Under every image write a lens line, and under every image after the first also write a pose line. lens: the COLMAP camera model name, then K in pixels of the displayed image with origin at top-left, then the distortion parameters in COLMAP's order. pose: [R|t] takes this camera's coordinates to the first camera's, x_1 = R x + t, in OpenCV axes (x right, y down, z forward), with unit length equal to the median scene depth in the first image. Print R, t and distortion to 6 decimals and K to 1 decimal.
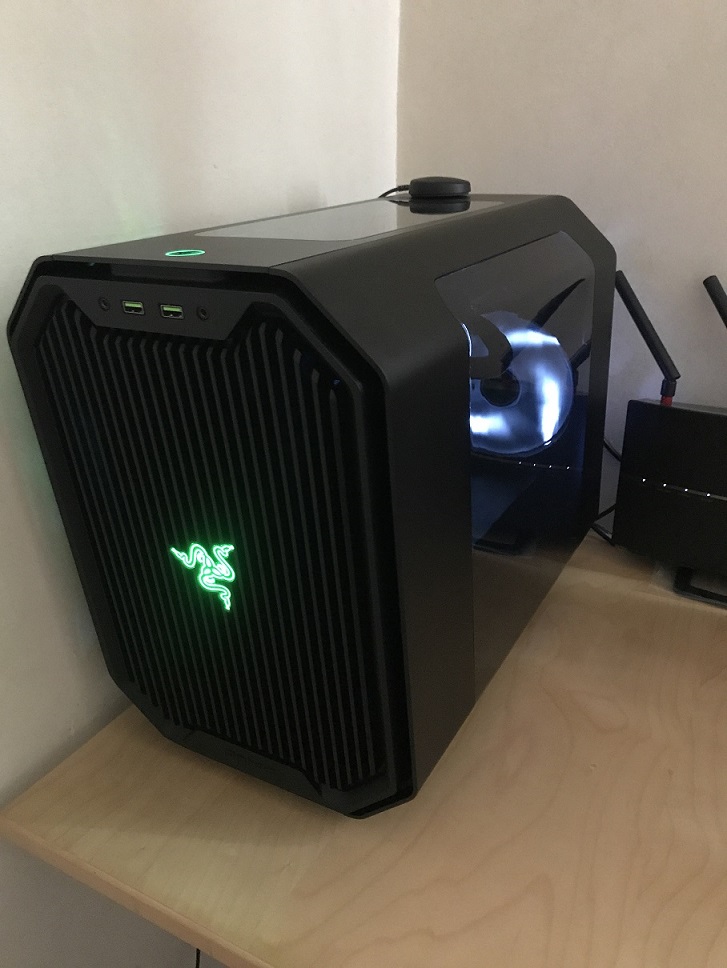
lens RADIAL K [[805.0, 0, 364.9], [0, 805.0, 487.9], [0, 0, 1]] dist [0.058389, -0.007372]
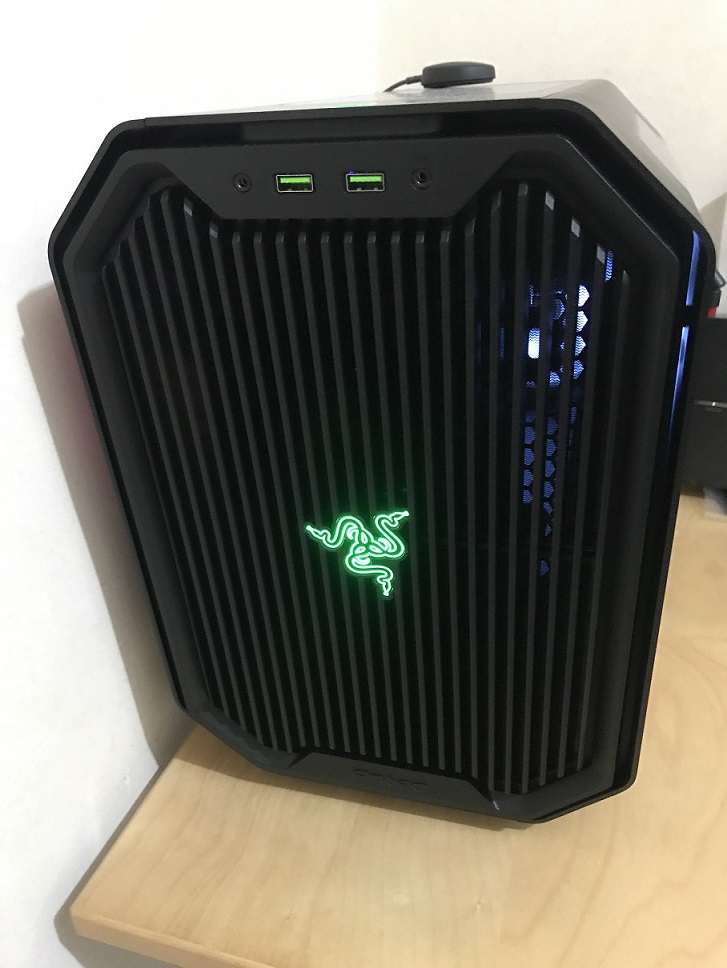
lens RADIAL K [[805.0, 0, 362.2], [0, 805.0, 480.4], [0, 0, 1]] dist [0.058389, -0.007372]
pose [[0.974913, -0.112995, 0.191773, -0.334025], [0.106703, 0.993367, 0.042855, 0.006004], [-0.195344, -0.021317, 0.980503, 0.258446]]
